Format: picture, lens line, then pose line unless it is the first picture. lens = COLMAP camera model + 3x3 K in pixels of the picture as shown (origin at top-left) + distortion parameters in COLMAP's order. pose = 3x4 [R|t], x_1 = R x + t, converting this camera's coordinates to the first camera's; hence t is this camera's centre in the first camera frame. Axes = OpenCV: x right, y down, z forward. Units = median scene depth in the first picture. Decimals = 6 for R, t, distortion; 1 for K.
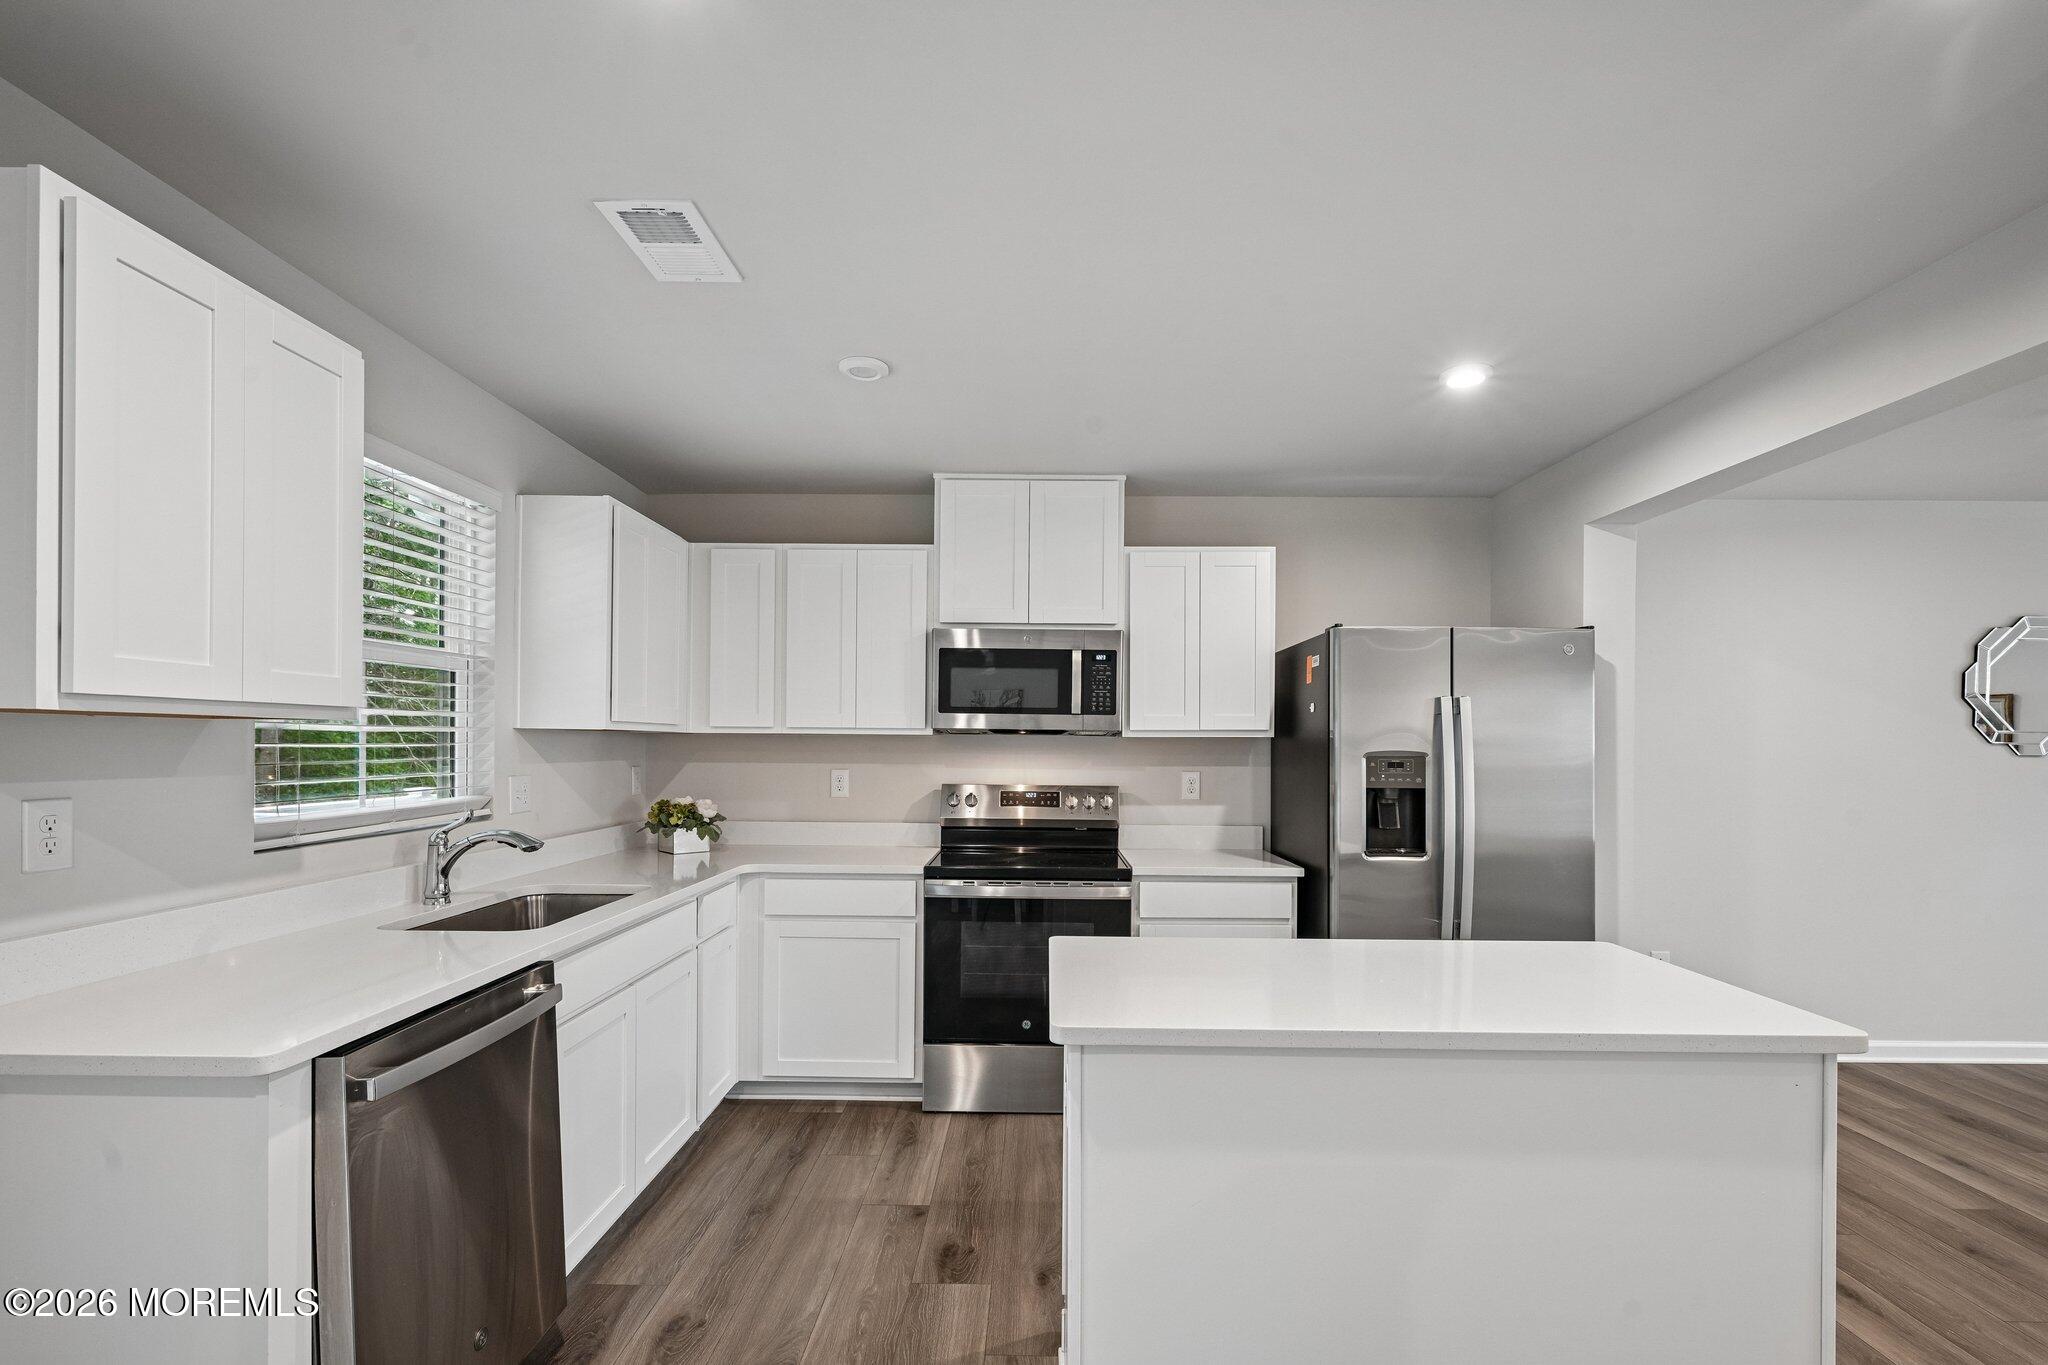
lens RADIAL K [[908.9, 0, 1034.1], [0, 908.9, 748.9], [0, 0, 1]] dist [0.000061, 0.000523]
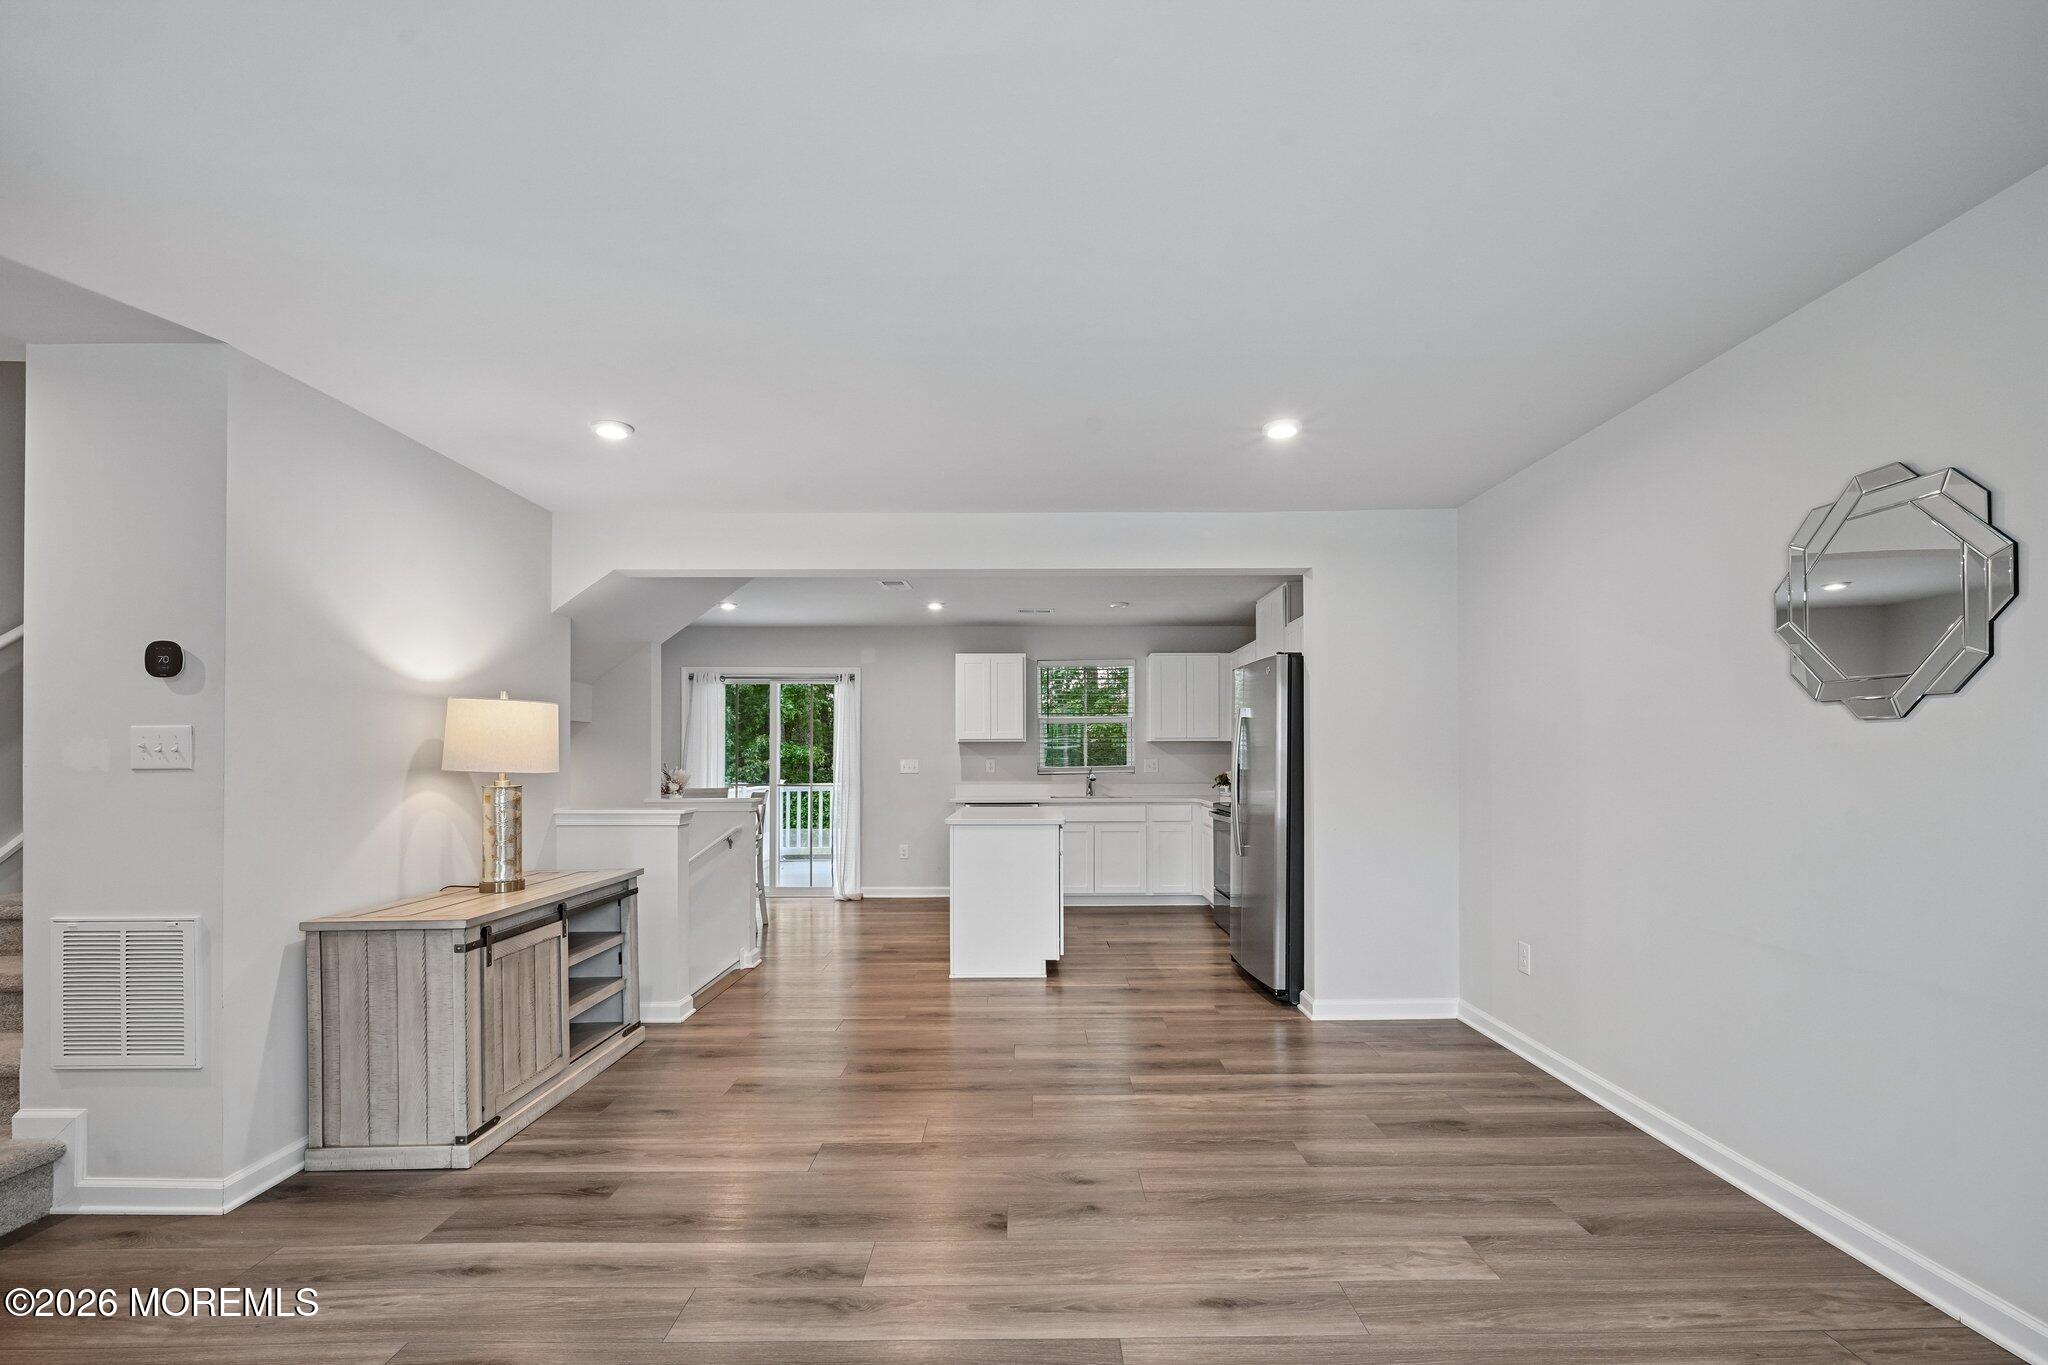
lens RADIAL K [[908.9, 0, 1036.0], [0, 908.9, 753.0], [0, 0, 1]] dist [0.000061, 0.000523]
pose [[0.013763, -0.012991, -0.999821, 1.830406], [-0.000723, 0.999915, -0.013002, 0.040130], [0.999905, 0.000902, 0.013752, 0.529403]]
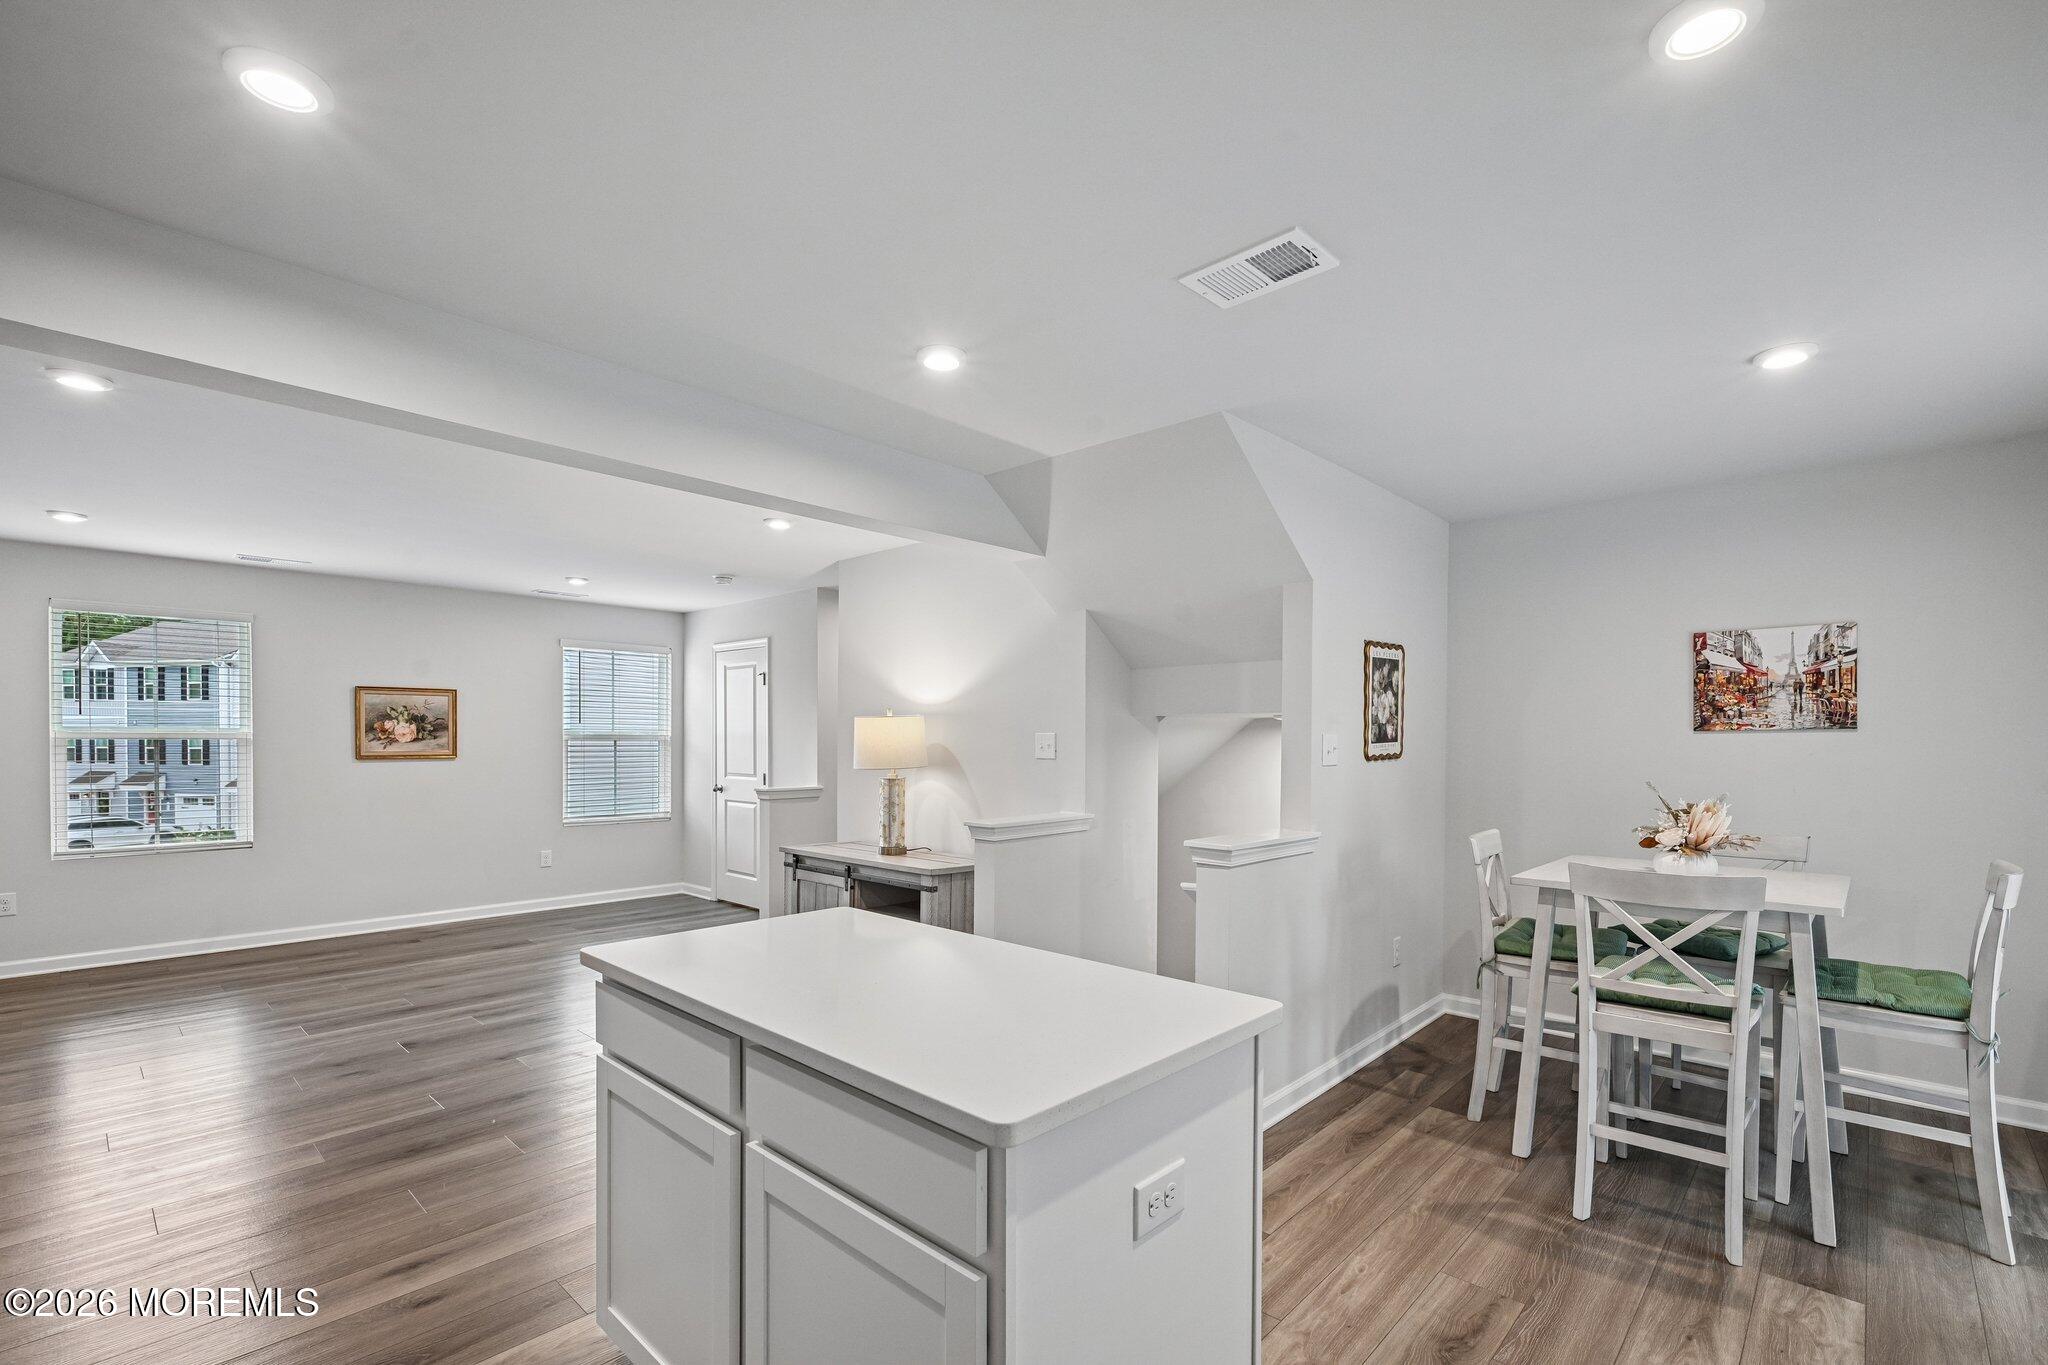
lens RADIAL K [[908.9, 0, 1037.0], [0, 908.9, 752.7], [0, 0, 1]] dist [0.000061, 0.000523]
pose [[-0.737769, -0.021255, 0.674718, -0.202288], [-0.007300, 0.999697, 0.023510, -0.006620], [-0.675013, 0.012420, -0.737701, 0.813447]]
